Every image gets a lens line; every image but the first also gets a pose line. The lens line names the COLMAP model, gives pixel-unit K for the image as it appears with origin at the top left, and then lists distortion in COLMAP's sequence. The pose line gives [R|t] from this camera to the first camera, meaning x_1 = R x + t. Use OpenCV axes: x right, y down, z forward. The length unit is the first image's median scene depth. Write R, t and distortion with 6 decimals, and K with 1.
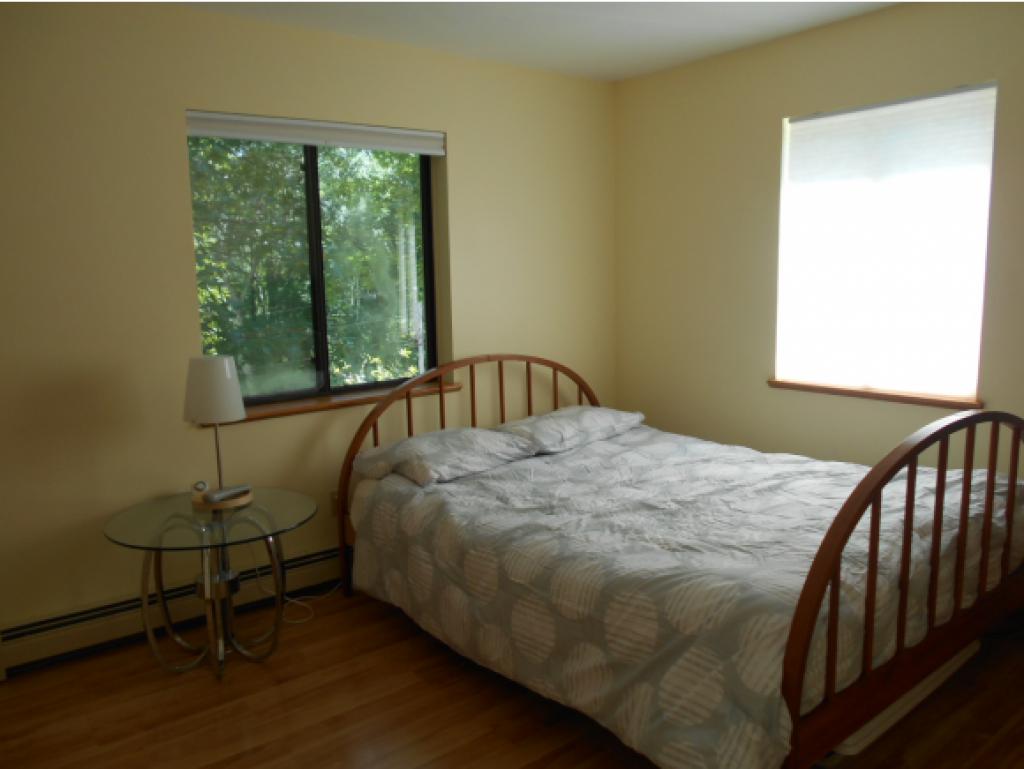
lens RADIAL K [[786.1, 0, 512.2], [0, 786.1, 385.6], [0, 0, 1]] dist [-0.000493, 0.001054]
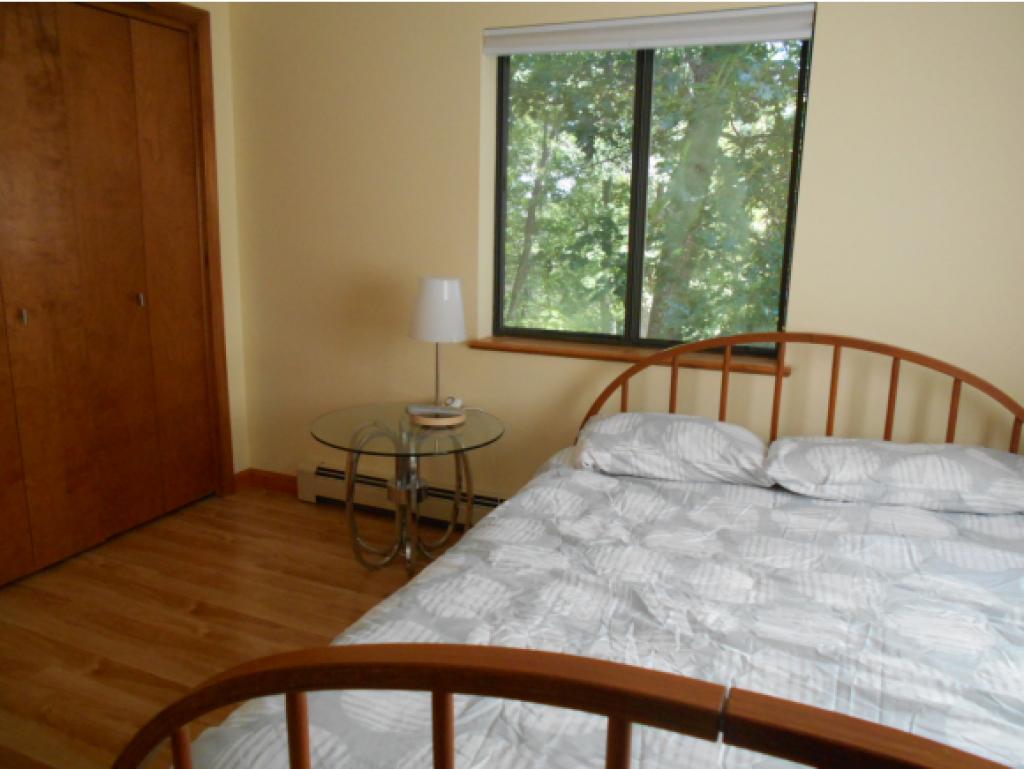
lens RADIAL K [[786.1, 0, 512.9], [0, 786.1, 384.0], [0, 0, 1]] dist [-0.000493, 0.001054]
pose [[0.494599, 0.230815, -0.837912, 0.502560], [-0.163574, 0.971583, 0.171083, -0.083049], [0.853590, 0.052443, 0.518300, 0.496569]]
